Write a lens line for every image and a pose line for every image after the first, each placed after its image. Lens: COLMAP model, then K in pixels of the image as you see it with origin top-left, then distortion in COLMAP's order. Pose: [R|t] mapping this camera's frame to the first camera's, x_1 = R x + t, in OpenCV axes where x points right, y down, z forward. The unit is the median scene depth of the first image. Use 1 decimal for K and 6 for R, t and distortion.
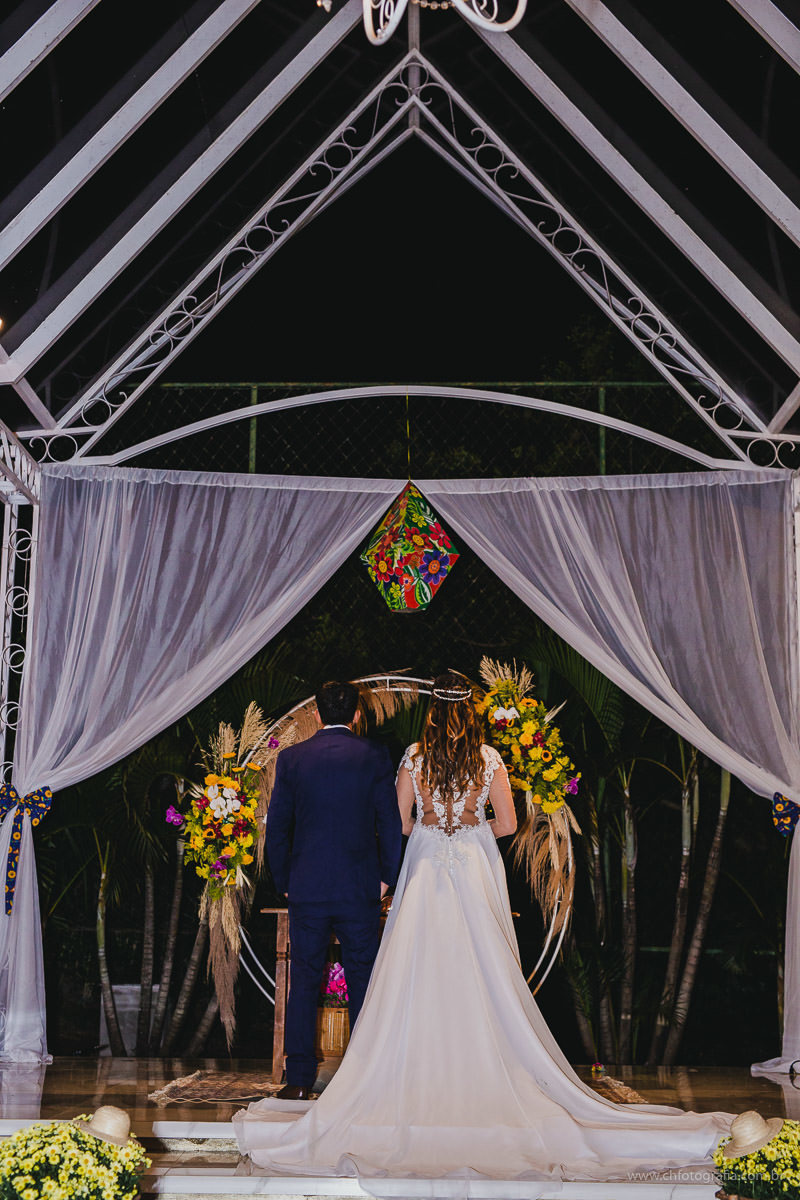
lens RADIAL K [[1685.5, 0, 390.2], [0, 1685.5, 600.7], [0, 0, 1]] dist [0.009527, 0.000000]
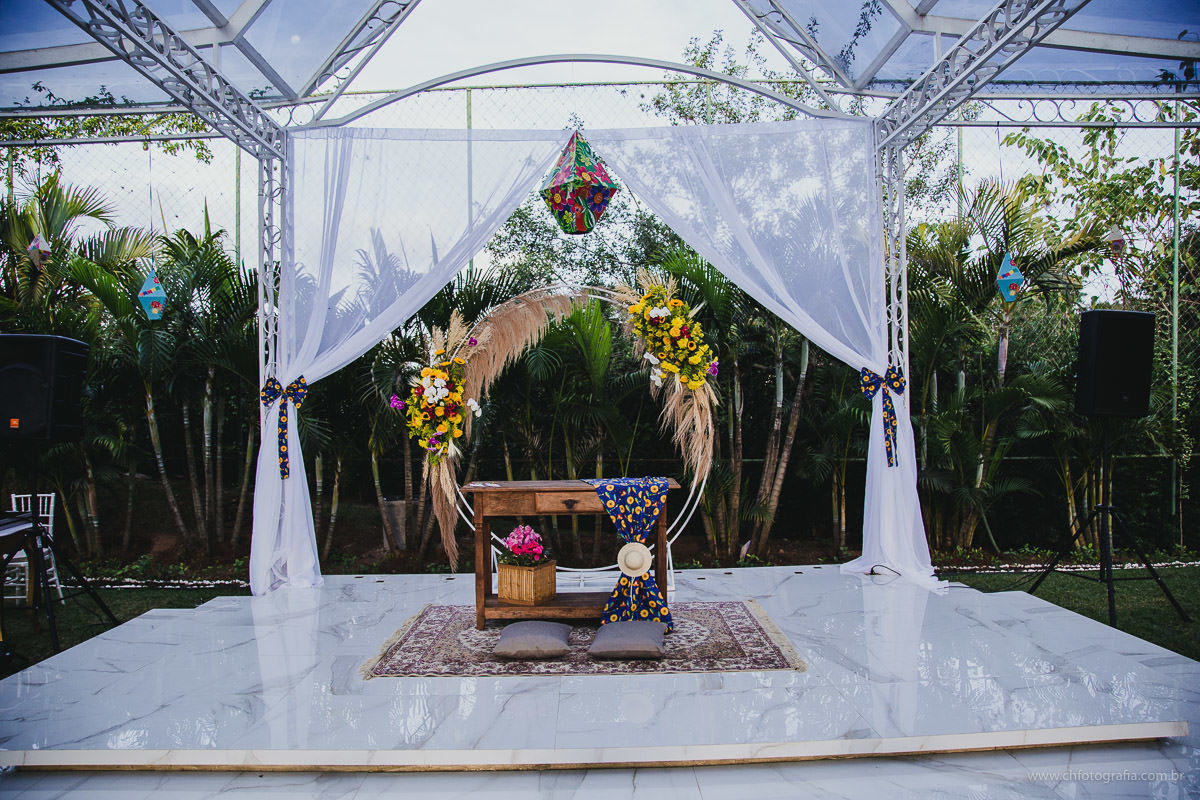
lens RADIAL K [[803.2, 0, 598.8], [0, 803.2, 404.6], [0, 0, 1]] dist [-0.114864, 0.045310]
pose [[0.999189, -0.031155, 0.025497, 0.006624], [0.025790, 0.981670, 0.188836, 0.020762], [-0.030912, -0.188025, 0.981678, 0.403222]]
